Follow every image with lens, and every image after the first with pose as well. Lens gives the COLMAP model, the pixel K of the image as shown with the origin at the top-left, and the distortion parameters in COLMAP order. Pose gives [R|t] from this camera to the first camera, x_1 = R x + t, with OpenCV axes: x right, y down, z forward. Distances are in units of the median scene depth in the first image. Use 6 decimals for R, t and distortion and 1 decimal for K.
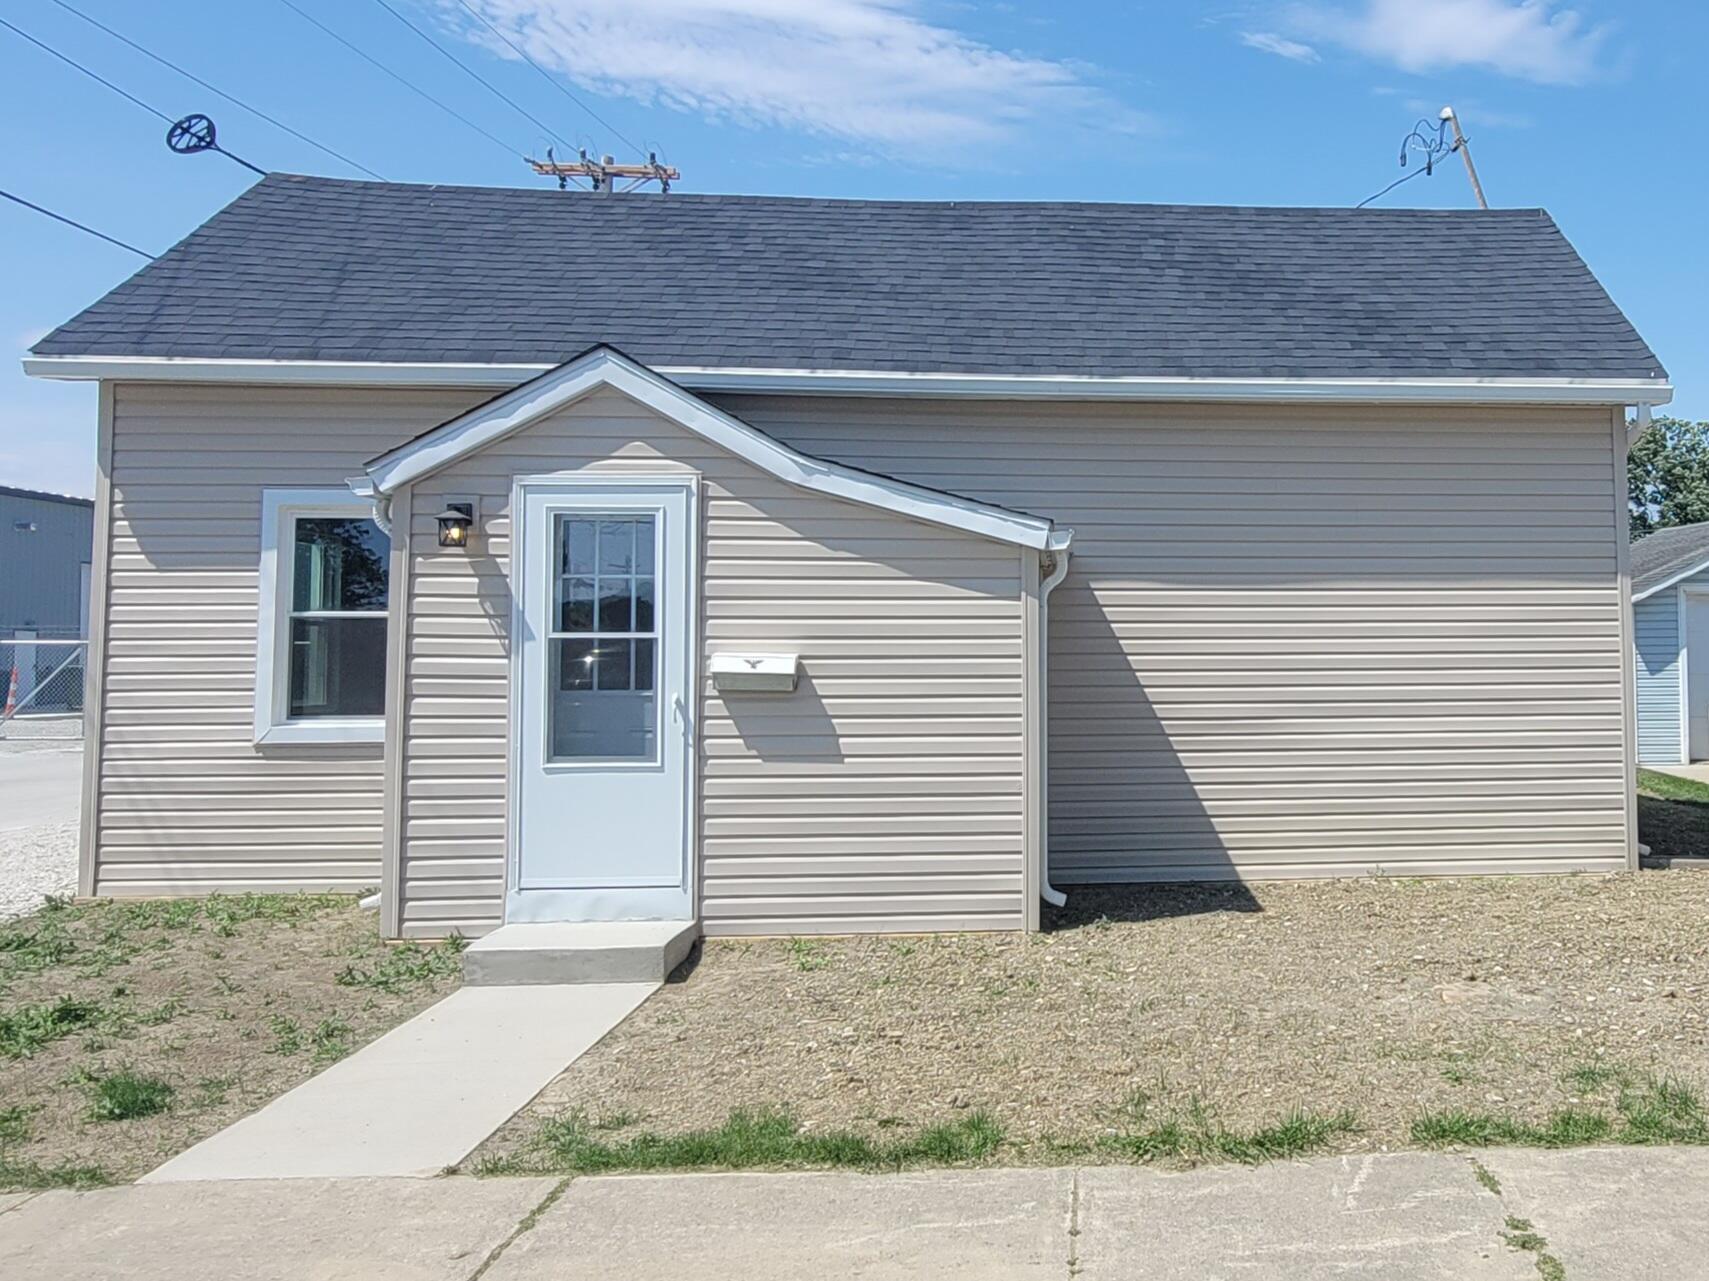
lens RADIAL K [[1438.7, 0, 854.5], [0, 1438.7, 640.5], [0, 0, 1]] dist [0.005087, -0.005358]
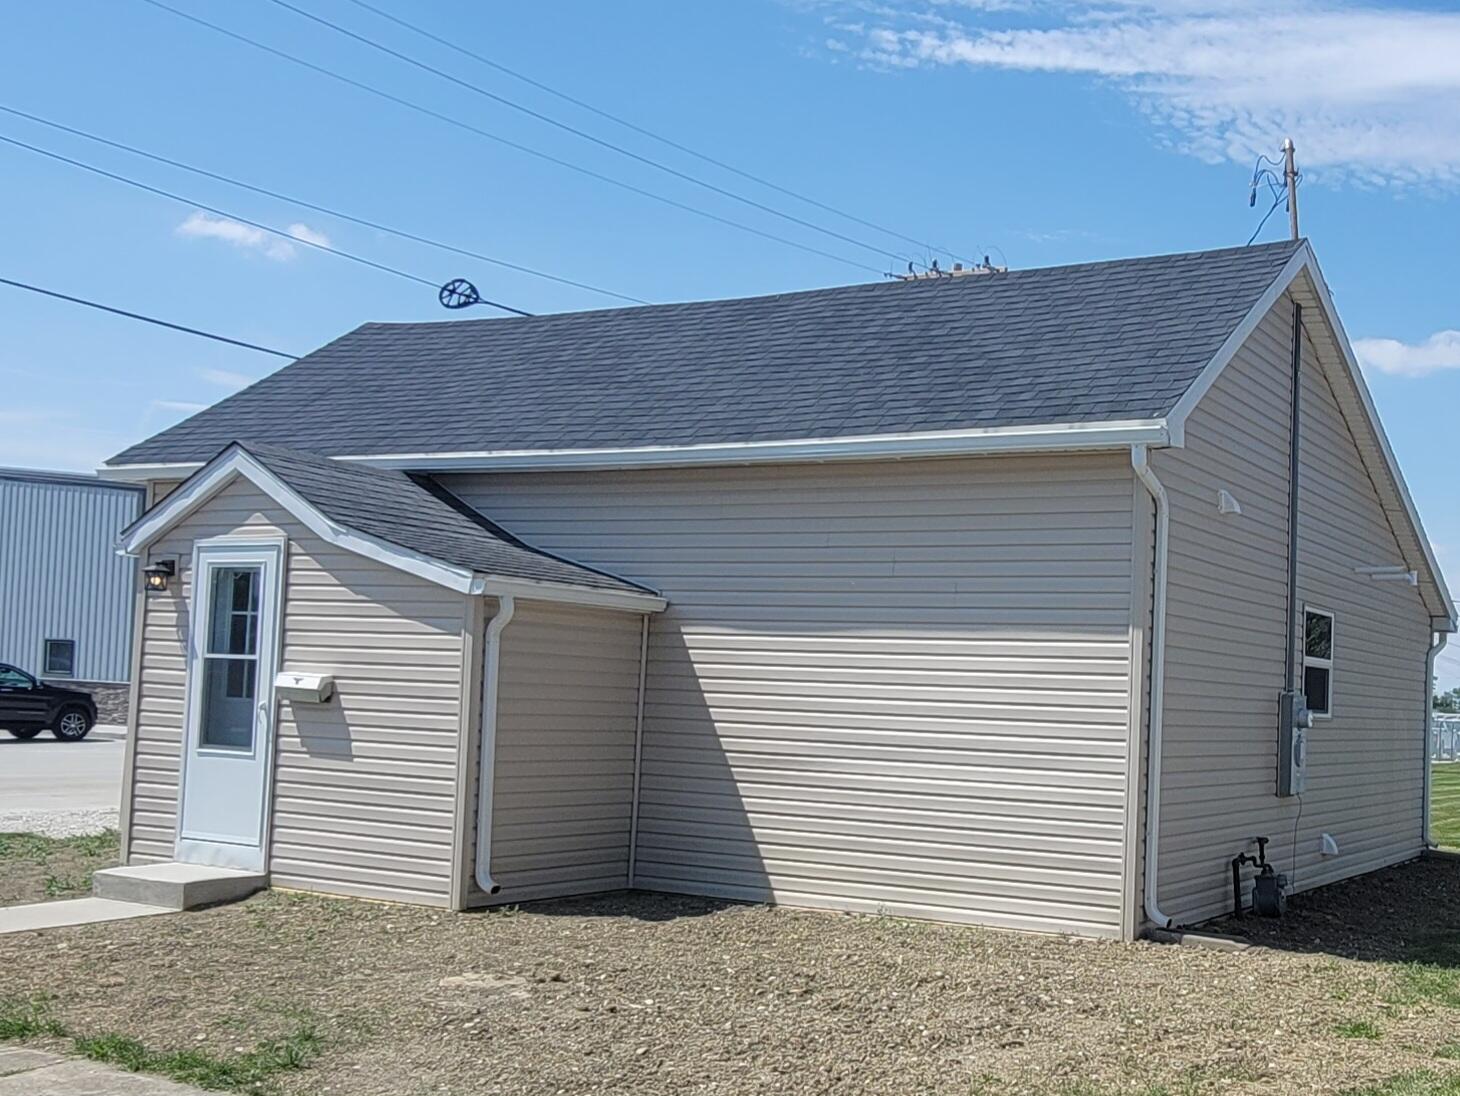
lens RADIAL K [[1276.5, 0, 730.7], [0, 1276.5, 685.7], [0, 0, 1]] dist [0.003655, 0.004992]
pose [[0.883951, 0.037646, -0.466062, 0.798534], [-0.040223, 0.999181, 0.004418, -0.000293], [0.465847, 0.014841, 0.884741, 0.154073]]
